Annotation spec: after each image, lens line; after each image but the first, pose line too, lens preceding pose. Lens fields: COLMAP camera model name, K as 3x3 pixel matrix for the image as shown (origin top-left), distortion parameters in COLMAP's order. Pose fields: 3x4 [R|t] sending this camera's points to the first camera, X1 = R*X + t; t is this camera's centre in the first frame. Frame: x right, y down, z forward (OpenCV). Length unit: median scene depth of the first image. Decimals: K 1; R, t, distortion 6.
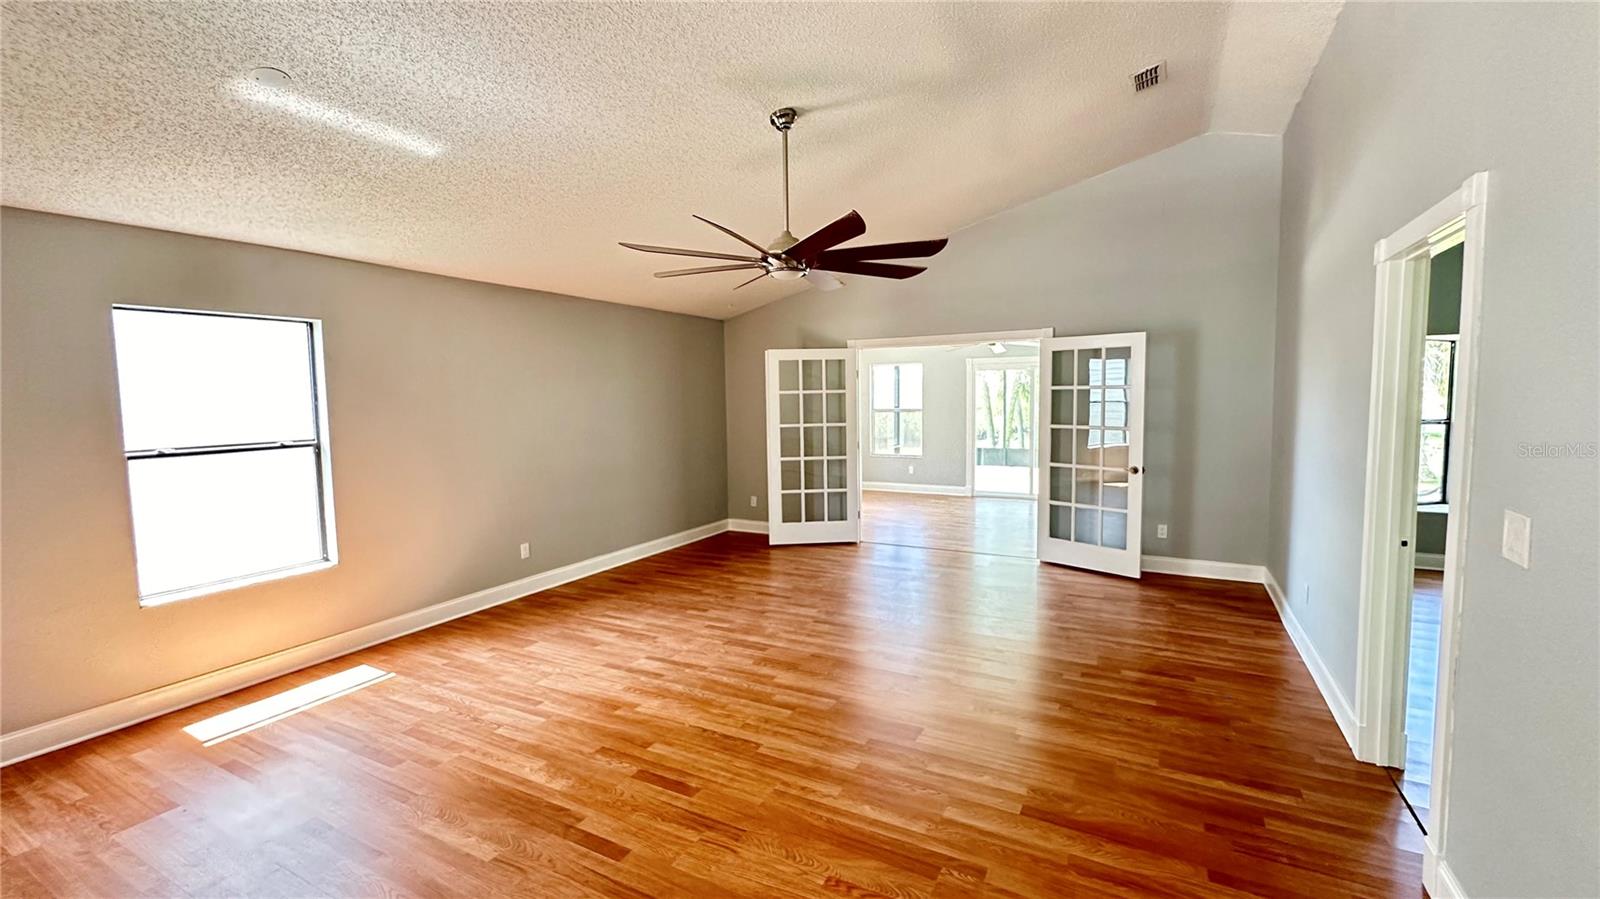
lens RADIAL K [[641.5, 0, 800.0], [0, 641.5, 449.5], [0, 0, 1]] dist [0.000299, 0.000023]
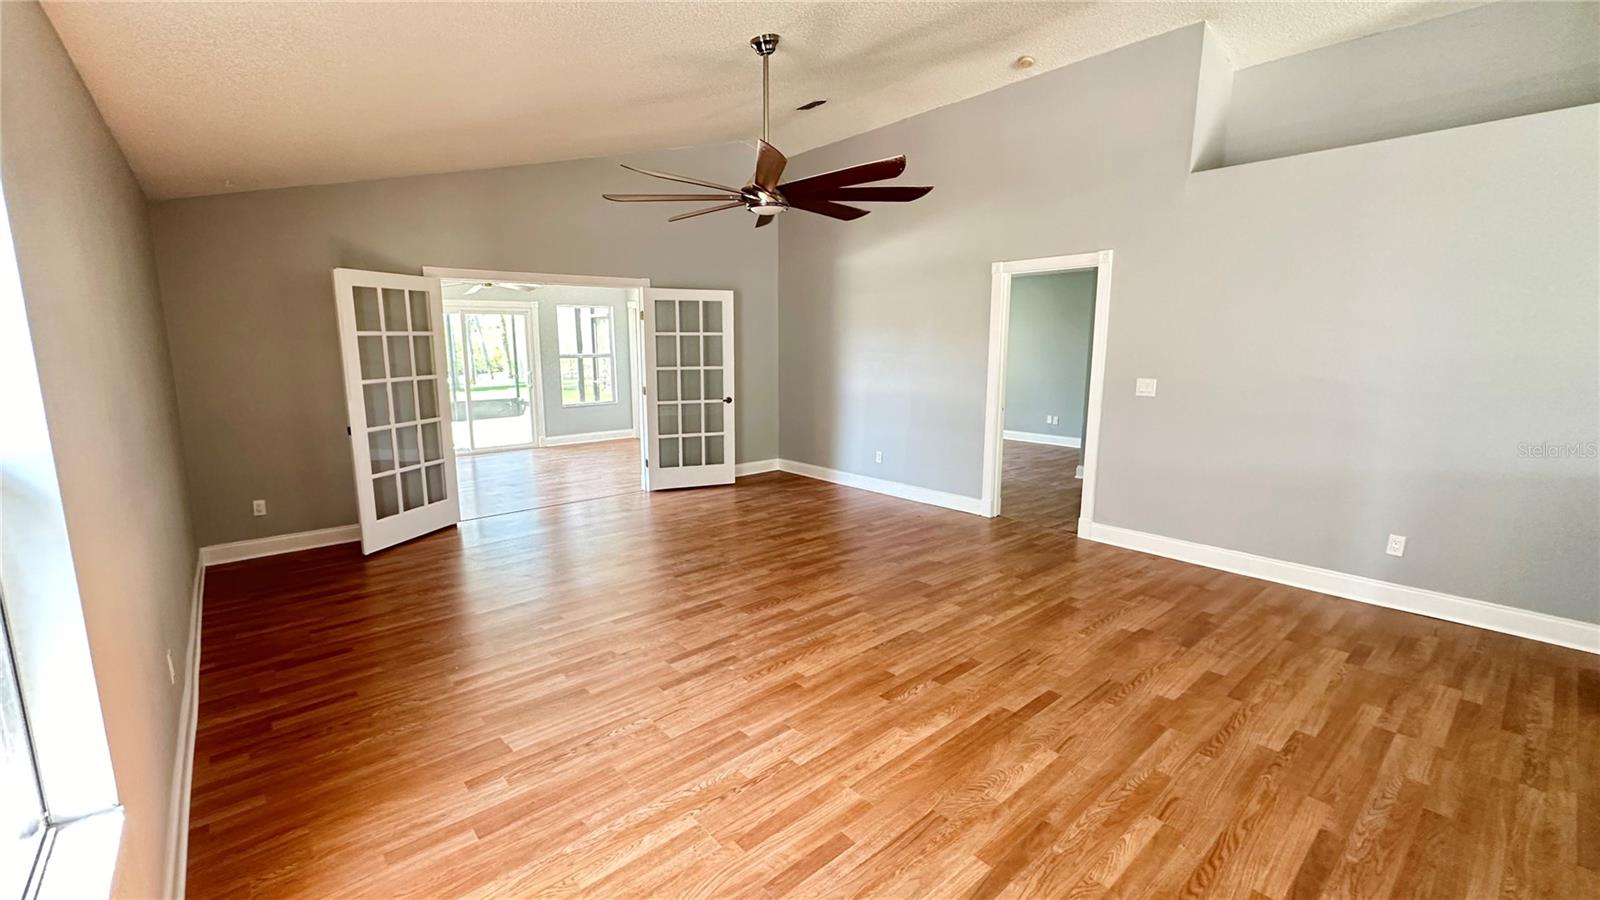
lens RADIAL K [[641.5, 0, 800.0], [0, 641.5, 450.0], [0, 0, 1]] dist [0.000299, 0.000023]
pose [[0.387077, -0.145121, 0.910556, -0.914546], [0.077587, 0.989161, 0.124666, -0.026933], [-0.918777, 0.022392, 0.394140, 0.556446]]
